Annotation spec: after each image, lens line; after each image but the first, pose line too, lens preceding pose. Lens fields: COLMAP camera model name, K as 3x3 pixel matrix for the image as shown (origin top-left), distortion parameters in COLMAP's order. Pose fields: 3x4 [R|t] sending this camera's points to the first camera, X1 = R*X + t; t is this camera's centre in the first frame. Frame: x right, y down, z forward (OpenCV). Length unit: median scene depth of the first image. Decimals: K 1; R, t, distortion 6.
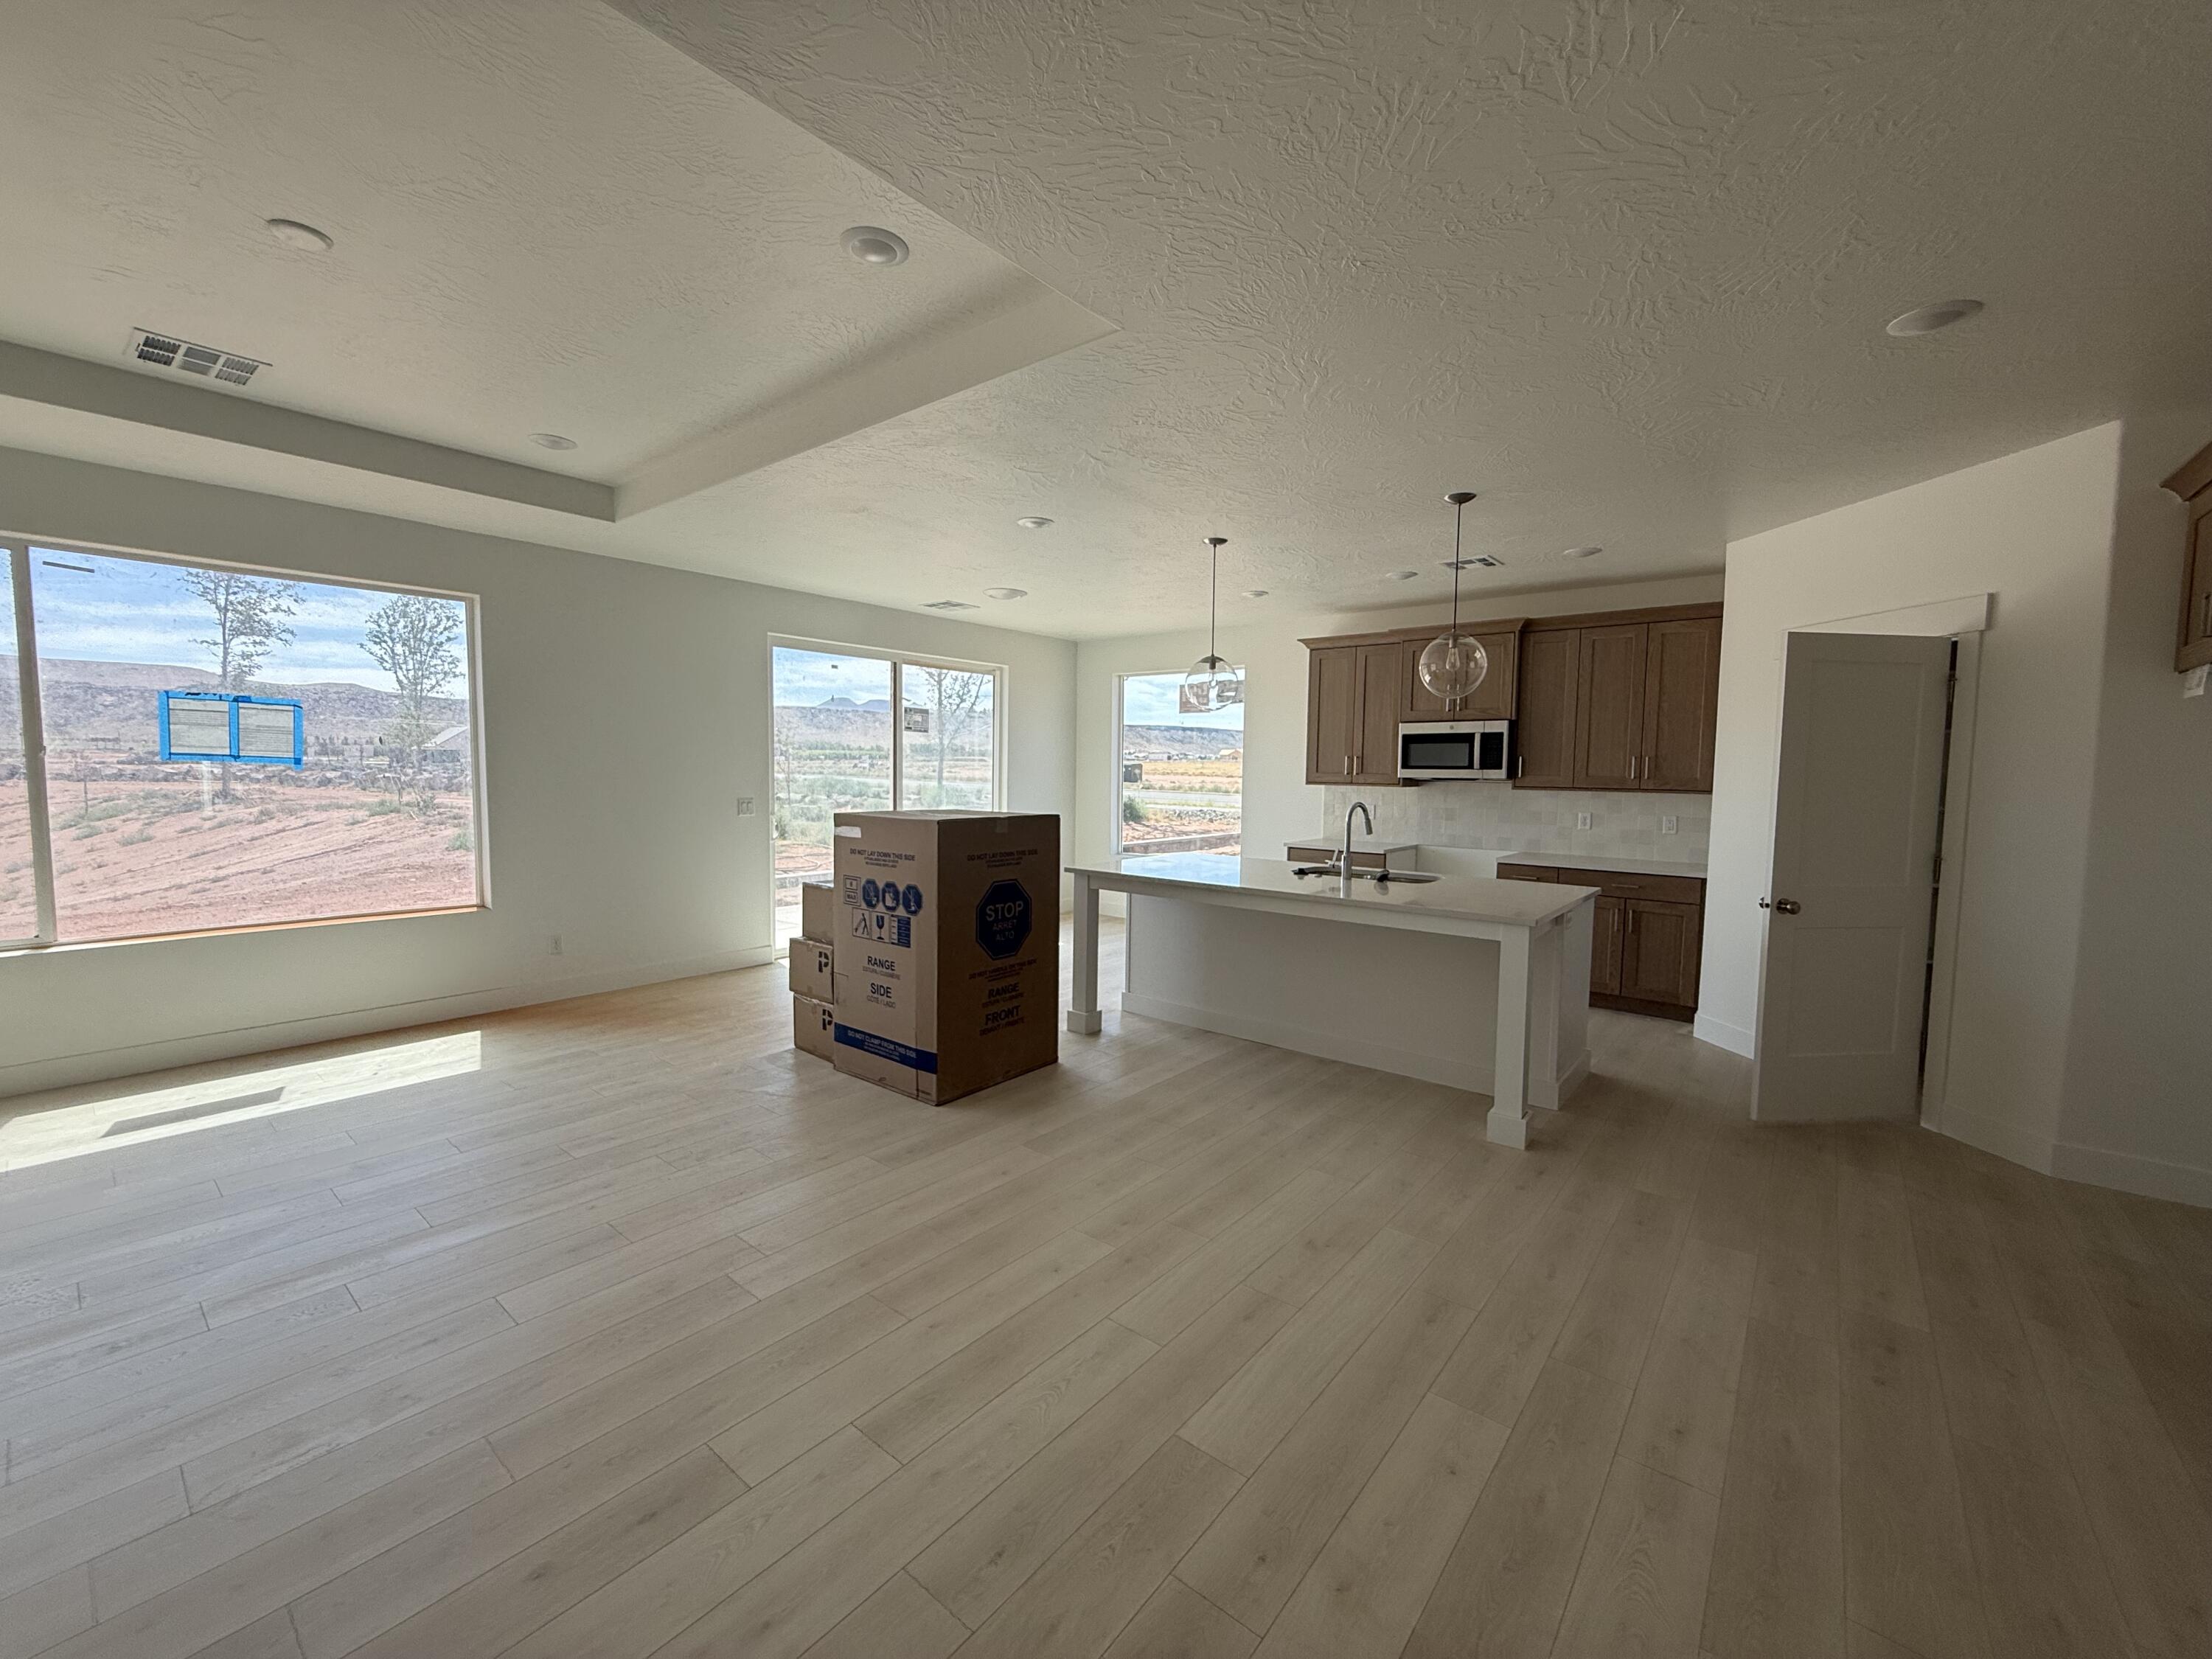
lens RADIAL K [[879.4, 0, 1106.0], [0, 879.4, 829.5], [0, 0, 1]] dist [0.001070, 0.000107]
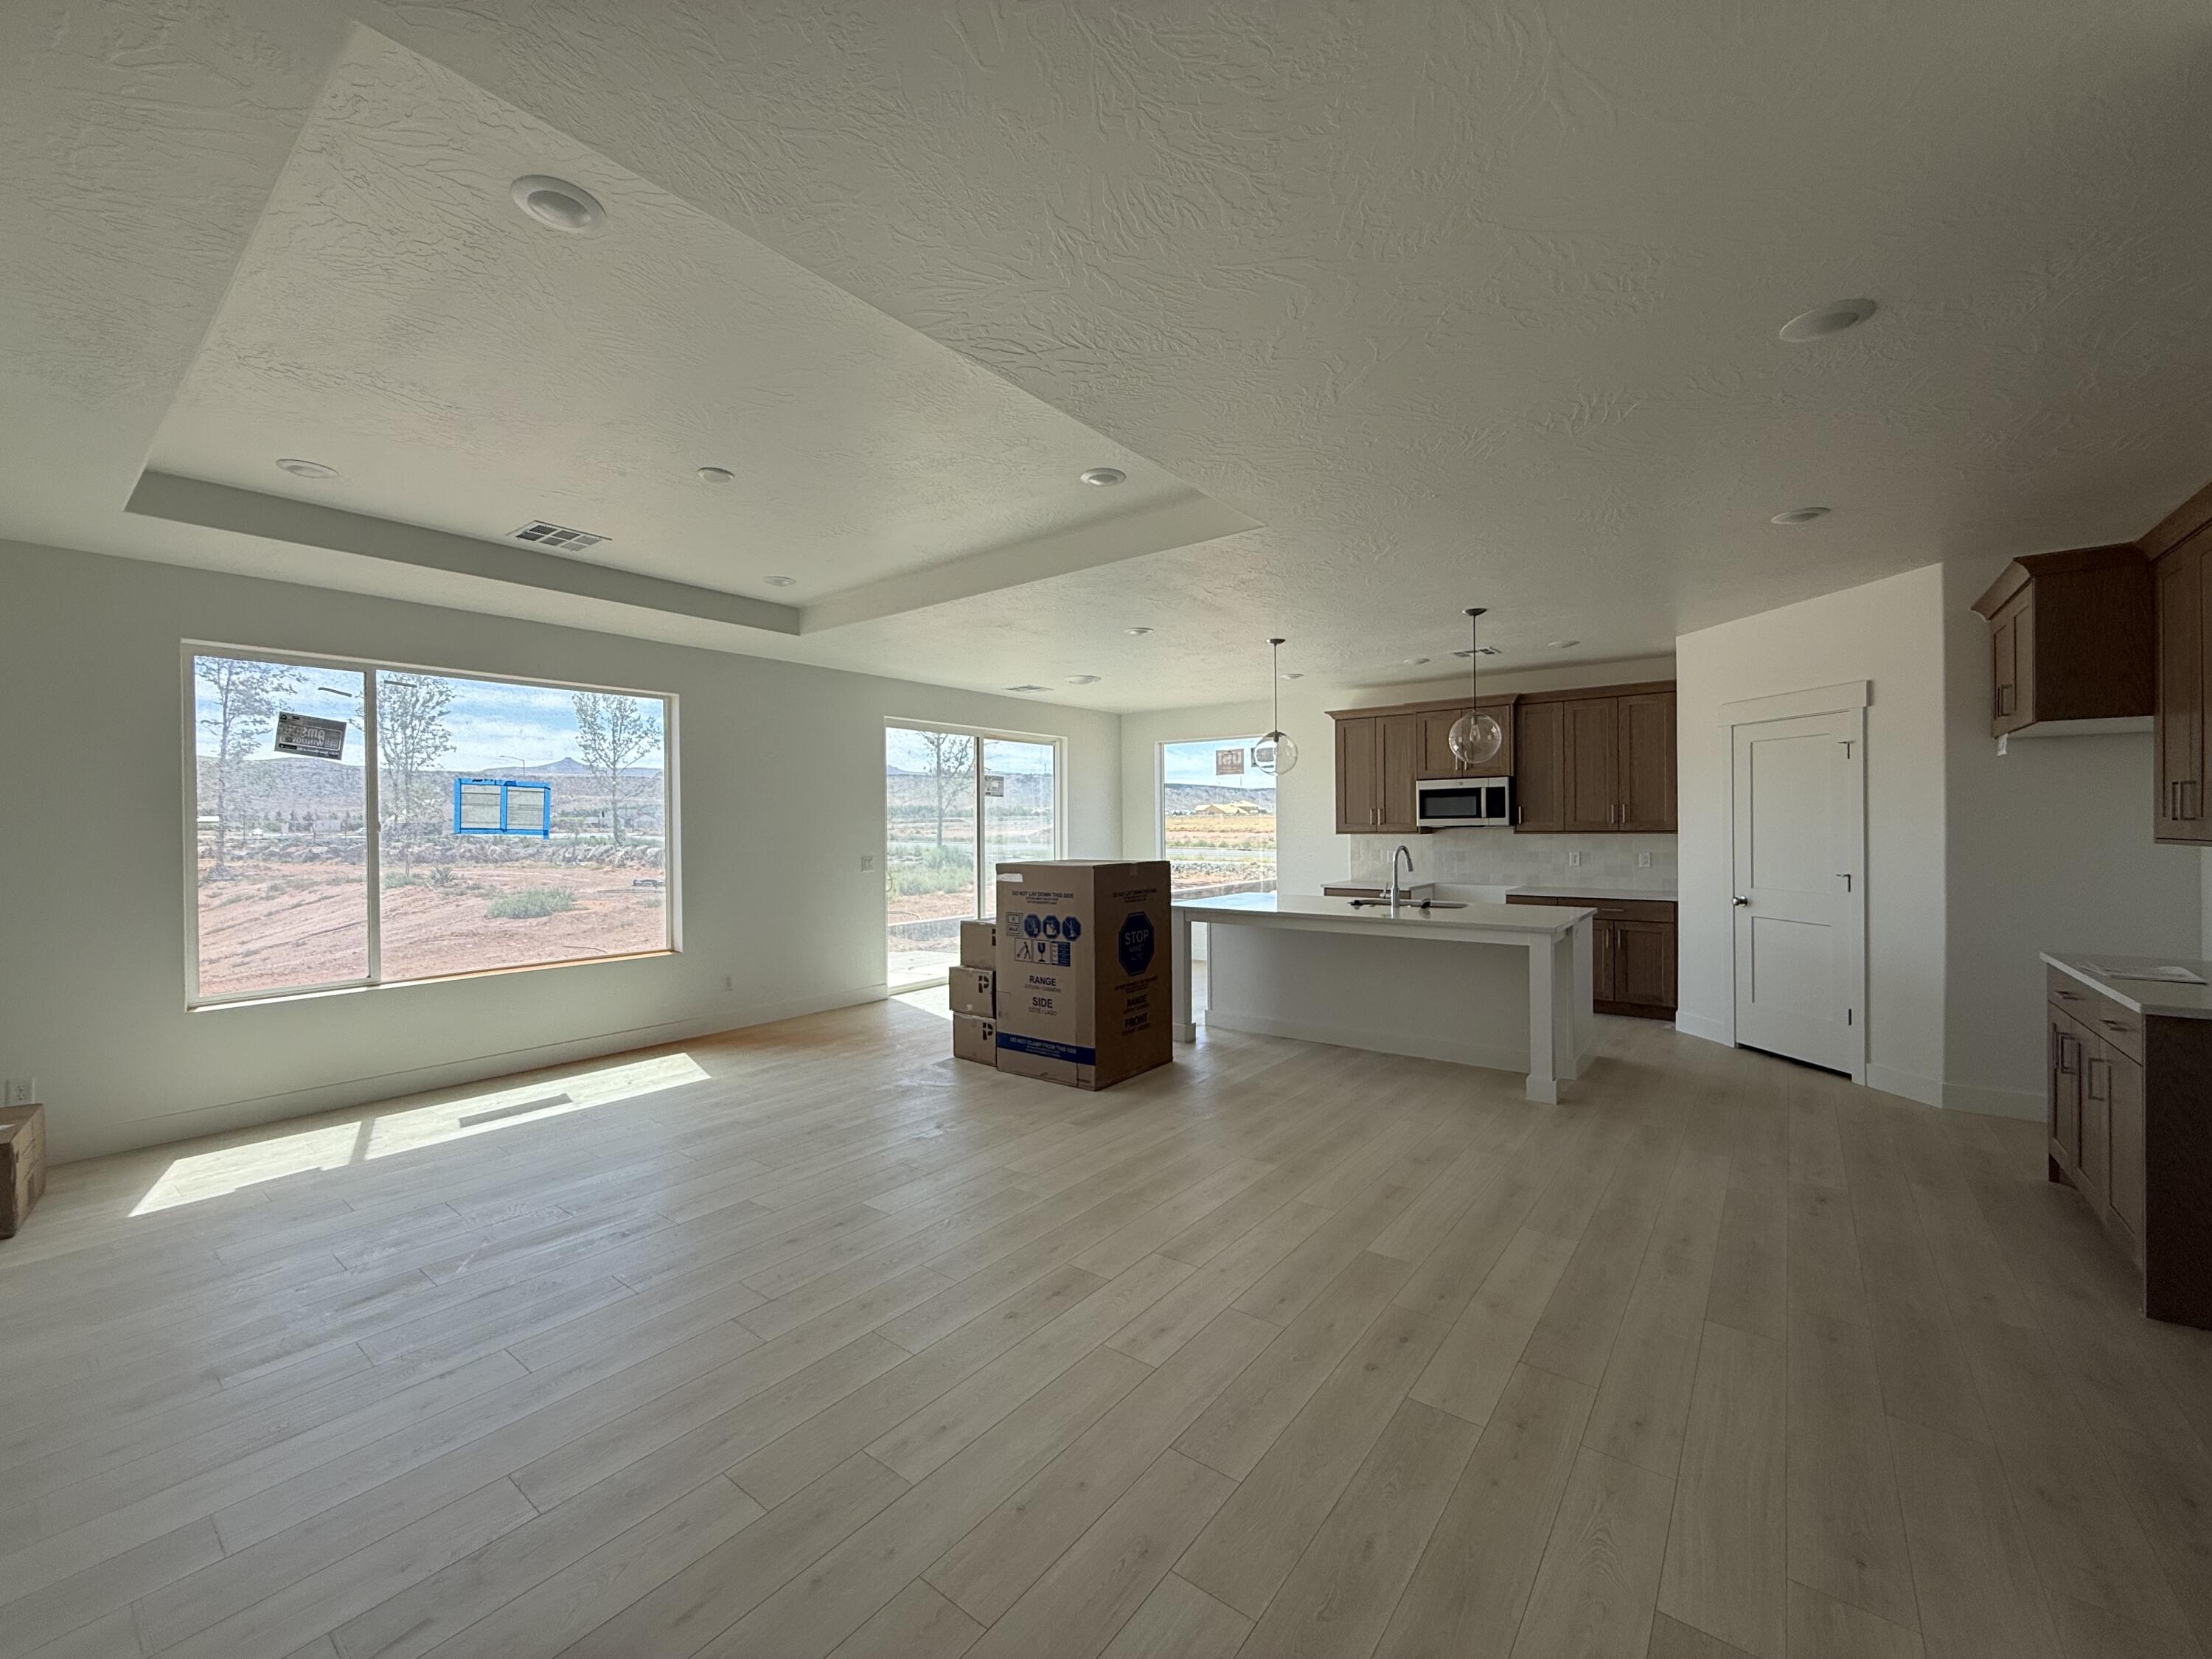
lens RADIAL K [[879.4, 0, 1106.0], [0, 879.4, 829.5], [0, 0, 1]] dist [0.001070, 0.000107]
pose [[0.999358, -0.022877, 0.027590, -0.152570], [0.024629, 0.997585, -0.064949, 0.015320], [-0.026038, 0.065587, 0.997507, -0.219433]]
